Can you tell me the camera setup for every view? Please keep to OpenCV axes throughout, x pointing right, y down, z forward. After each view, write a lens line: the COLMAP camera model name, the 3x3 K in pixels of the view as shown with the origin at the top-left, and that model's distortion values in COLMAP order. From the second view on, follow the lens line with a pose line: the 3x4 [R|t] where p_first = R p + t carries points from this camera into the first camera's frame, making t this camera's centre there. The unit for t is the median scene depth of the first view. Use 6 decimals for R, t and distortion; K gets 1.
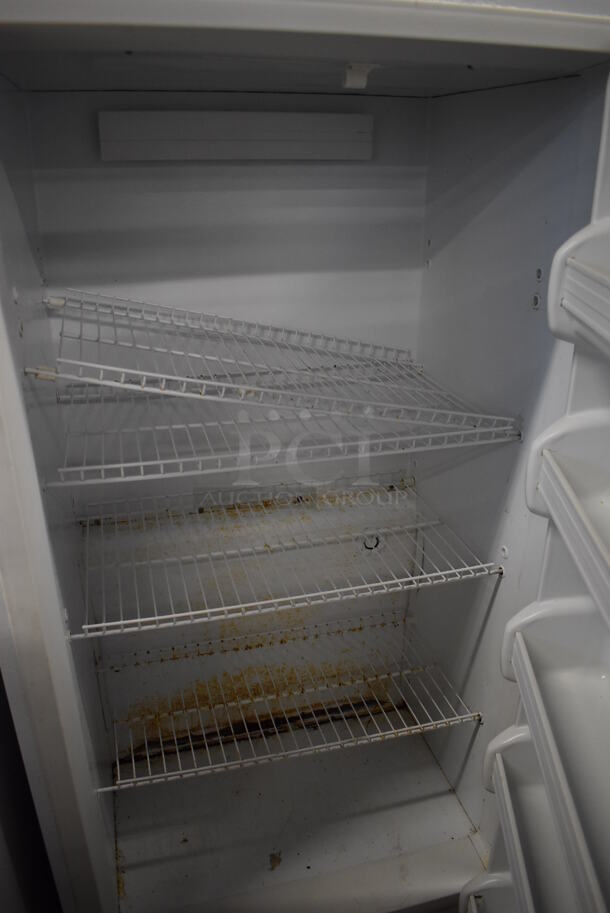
lens RADIAL K [[681.4, 0, 305.0], [0, 681.4, 456.5], [0, 0, 1]] dist [-0.090203, -0.000978]
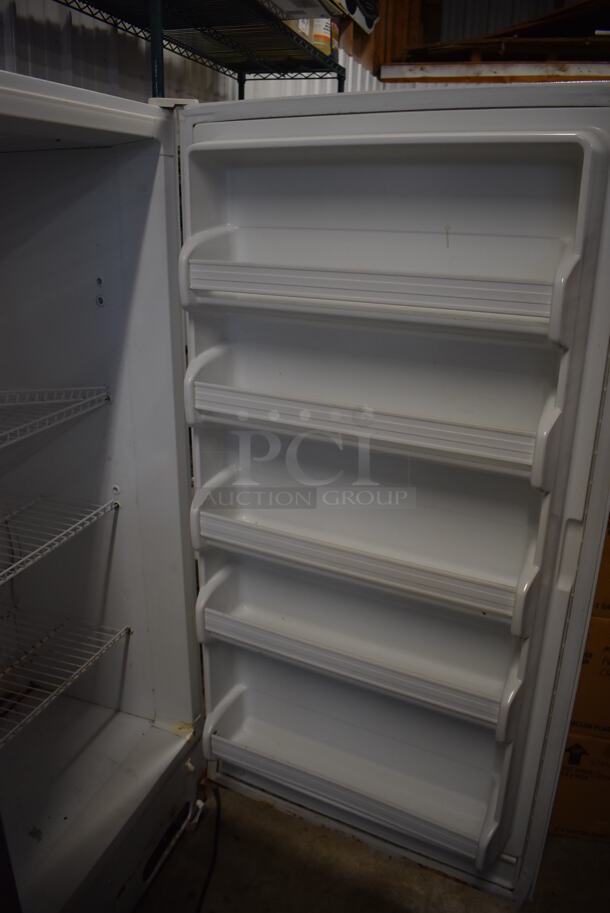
lens RADIAL K [[681.4, 0, 305.0], [0, 681.4, 456.5], [0, 0, 1]] dist [-0.090203, -0.000978]
pose [[0.568021, -0.267986, 0.778162, -0.503836], [0.303620, 0.947043, 0.104518, 0.051688], [-0.764962, 0.176897, 0.619306, -0.123551]]
